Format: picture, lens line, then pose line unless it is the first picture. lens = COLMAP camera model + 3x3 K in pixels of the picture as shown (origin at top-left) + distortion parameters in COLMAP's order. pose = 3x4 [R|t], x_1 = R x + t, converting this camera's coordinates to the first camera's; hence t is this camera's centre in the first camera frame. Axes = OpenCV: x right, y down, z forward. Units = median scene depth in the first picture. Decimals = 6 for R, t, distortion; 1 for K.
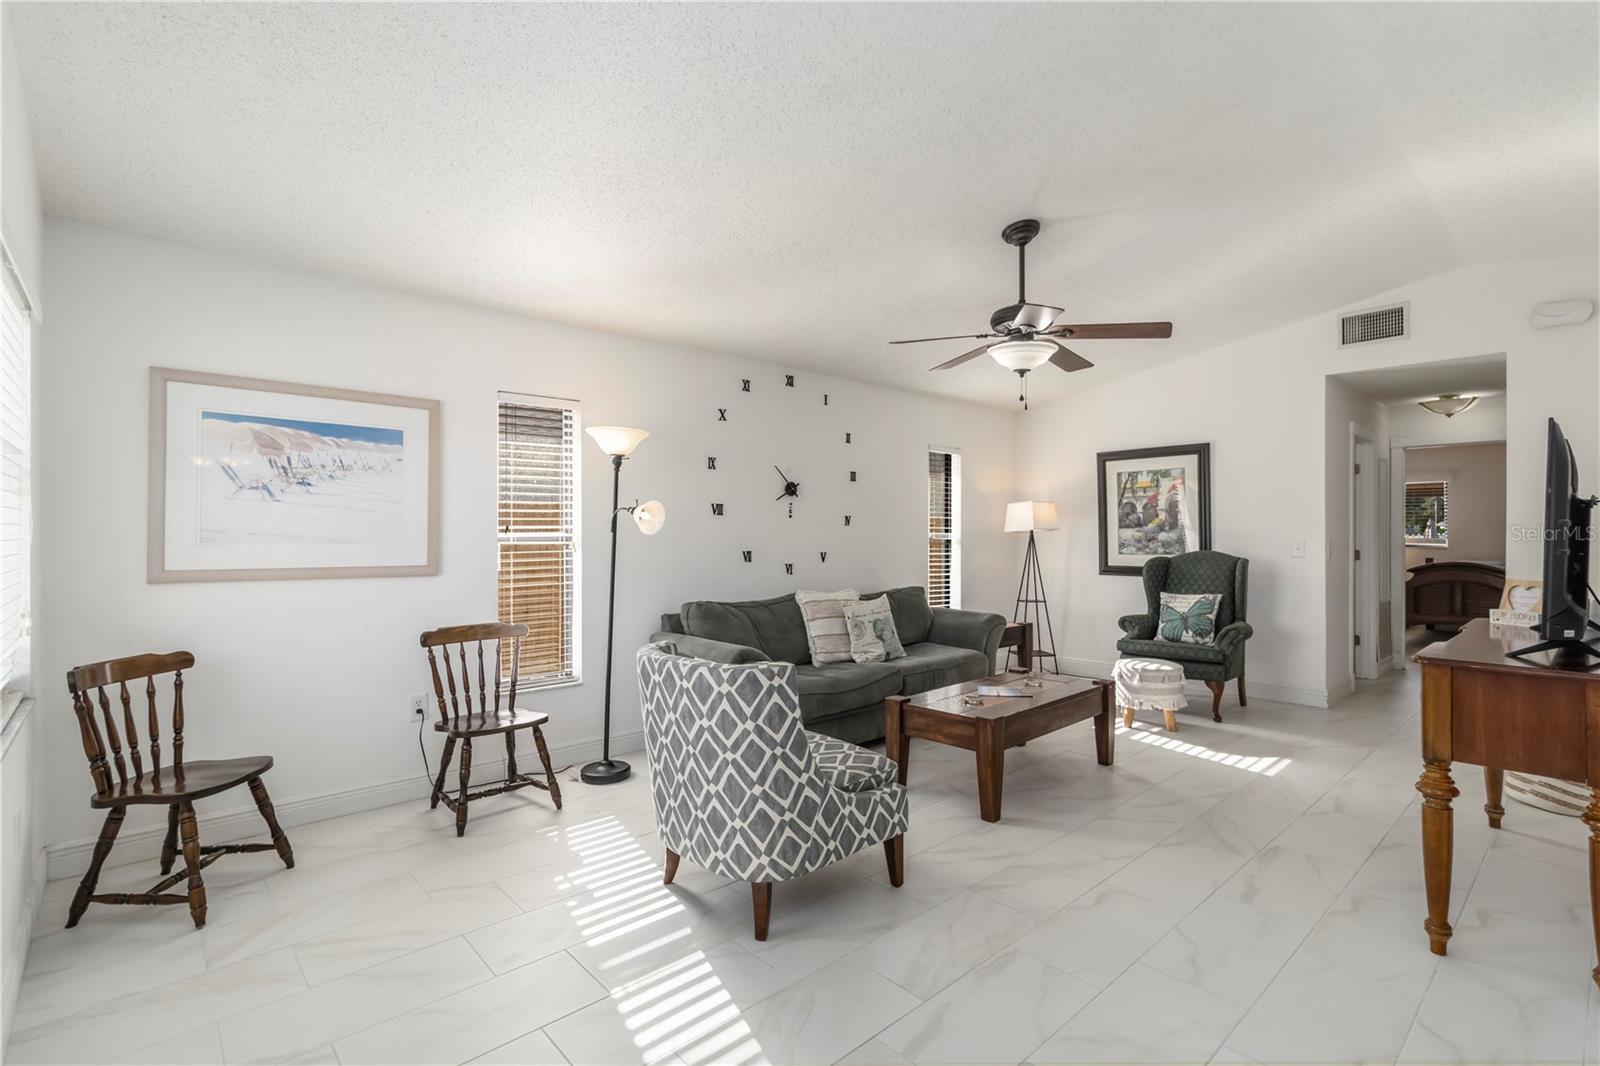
lens RADIAL K [[744.1, 0, 811.7], [0, 744.1, 533.8], [0, 0, 1]] dist [0.000548, 0.001338]
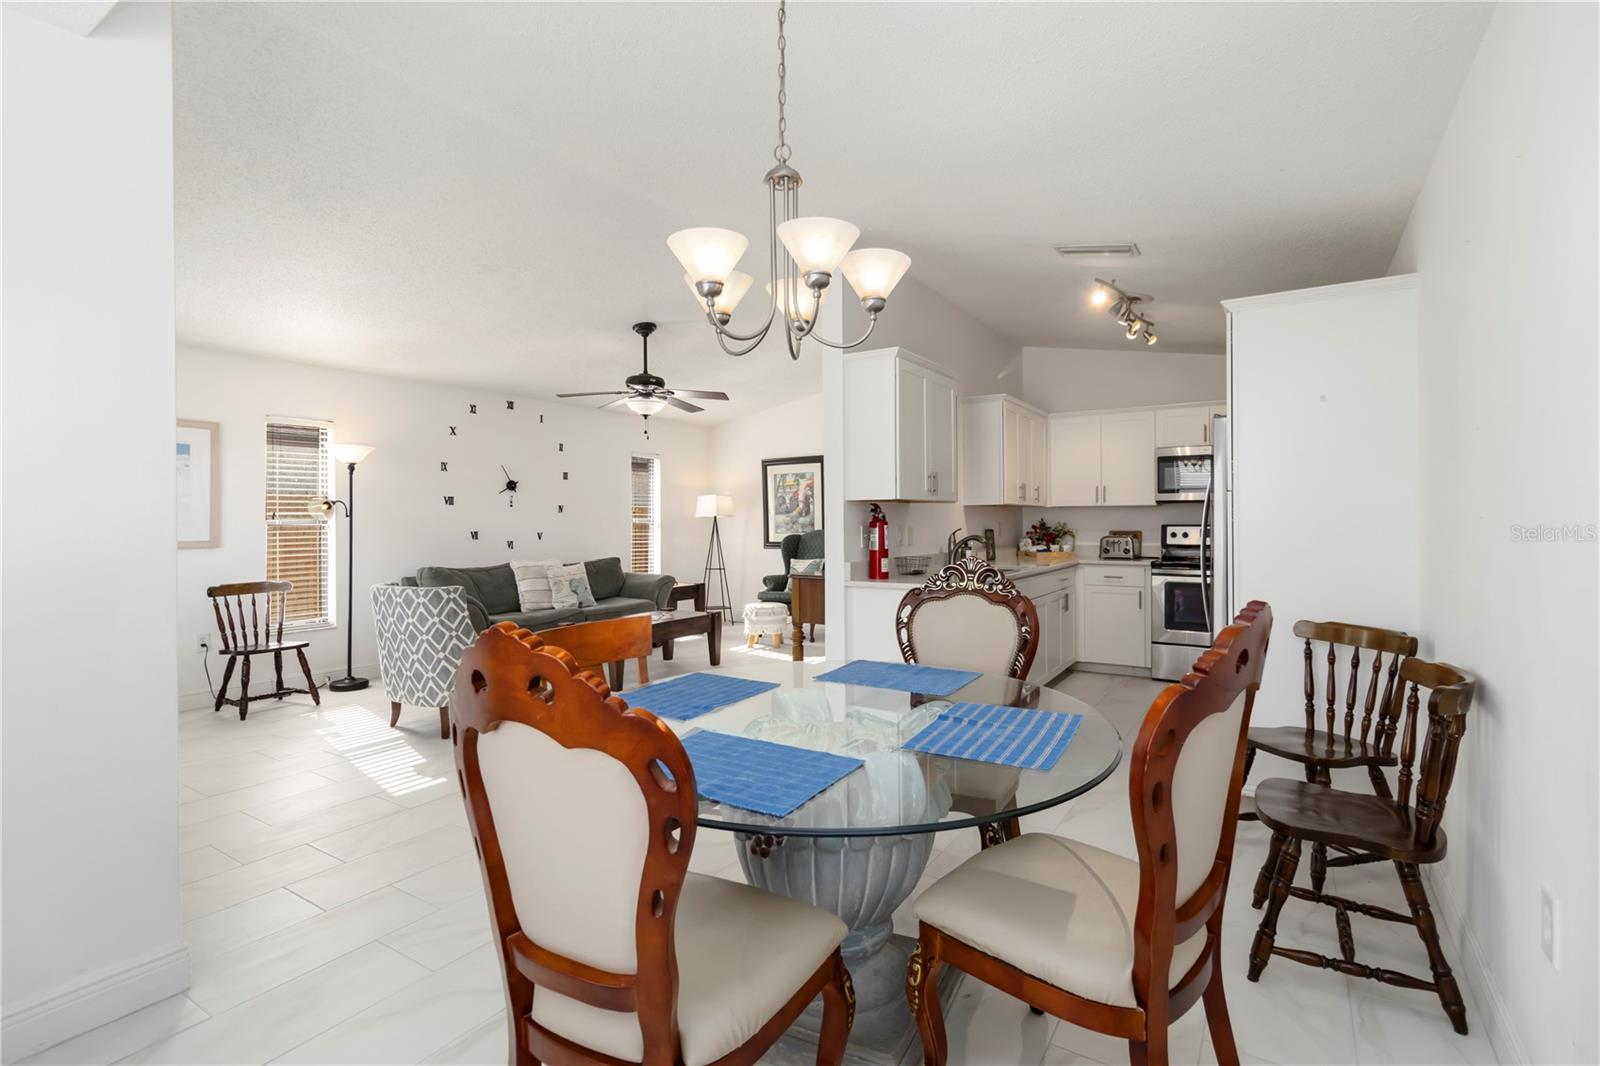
lens RADIAL K [[746.5, 0, 810.0], [0, 746.5, 521.8], [0, 0, 1]] dist [0.001141, 0.000435]
pose [[0.966157, -0.004186, 0.257922, 0.192180], [0.004398, 0.999990, -0.000245, 0.011022], [-0.257918, 0.001371, 0.966166, -0.588522]]
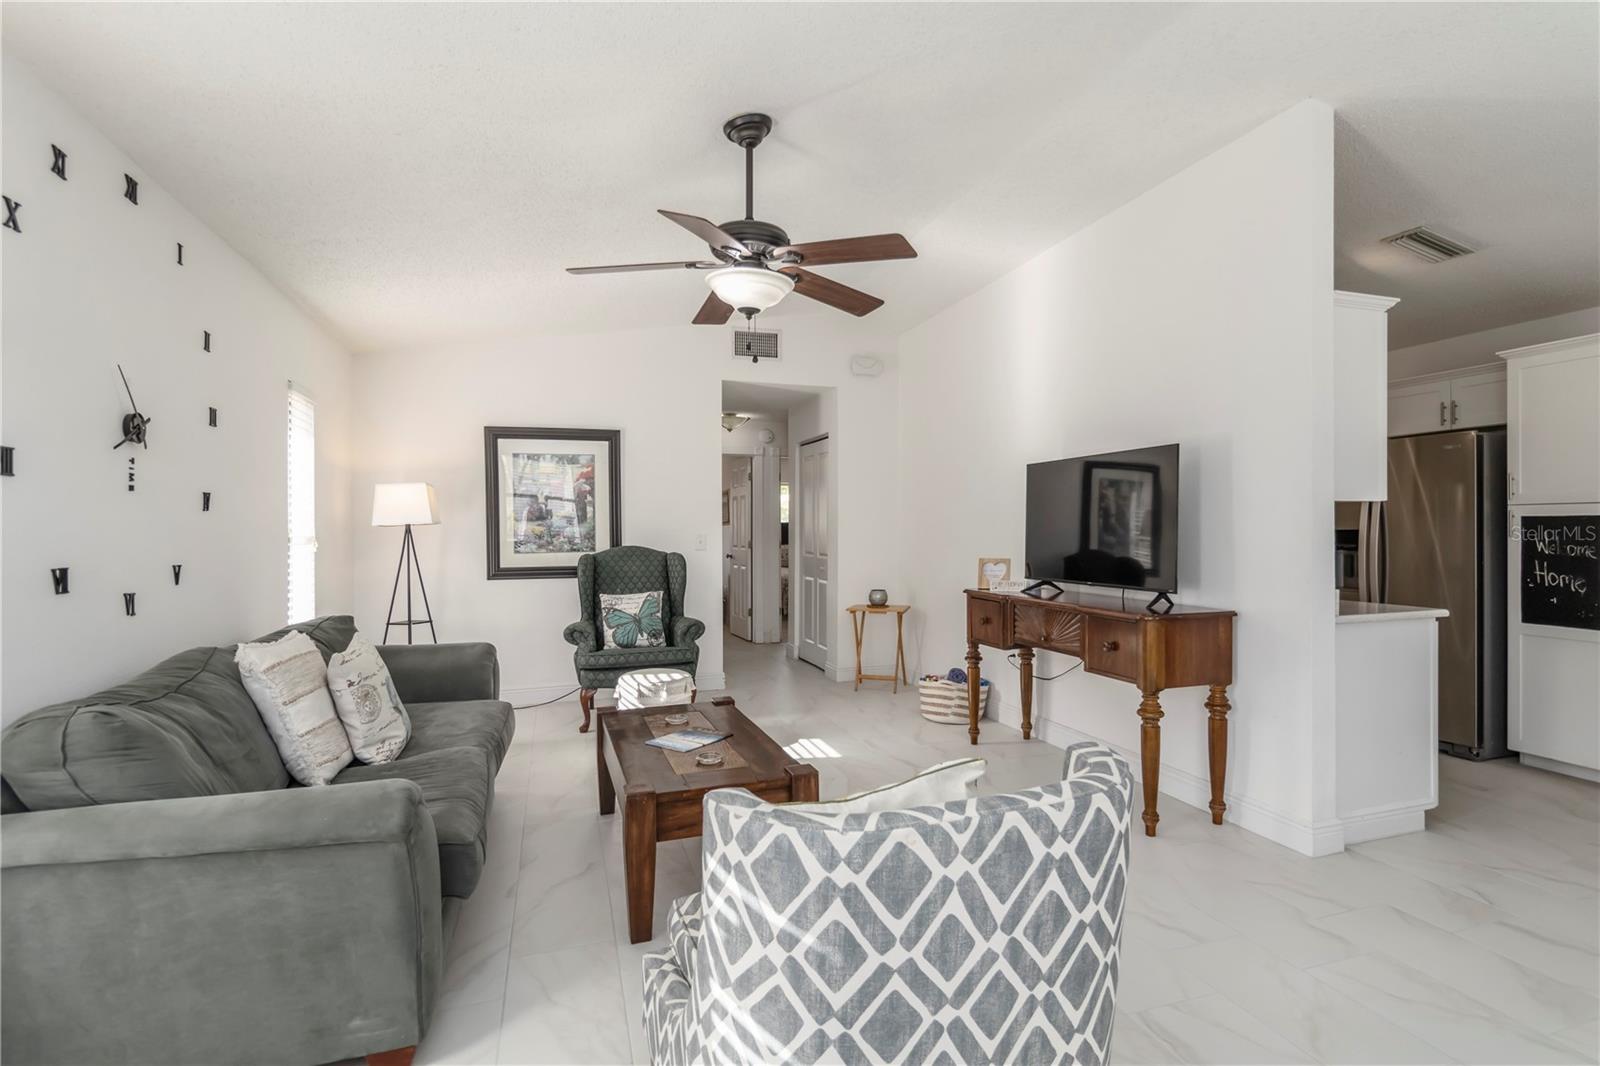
lens RADIAL K [[784.9, 0, 827.6], [0, 784.9, 529.1], [0, 0, 1]] dist [-0.001405, -0.000027]
pose [[0.402400, -0.001515, 0.915463, -0.391309], [0.004822, 0.999988, -0.000465, 0.005009], [-0.915451, 0.004601, 0.402403, 0.555126]]
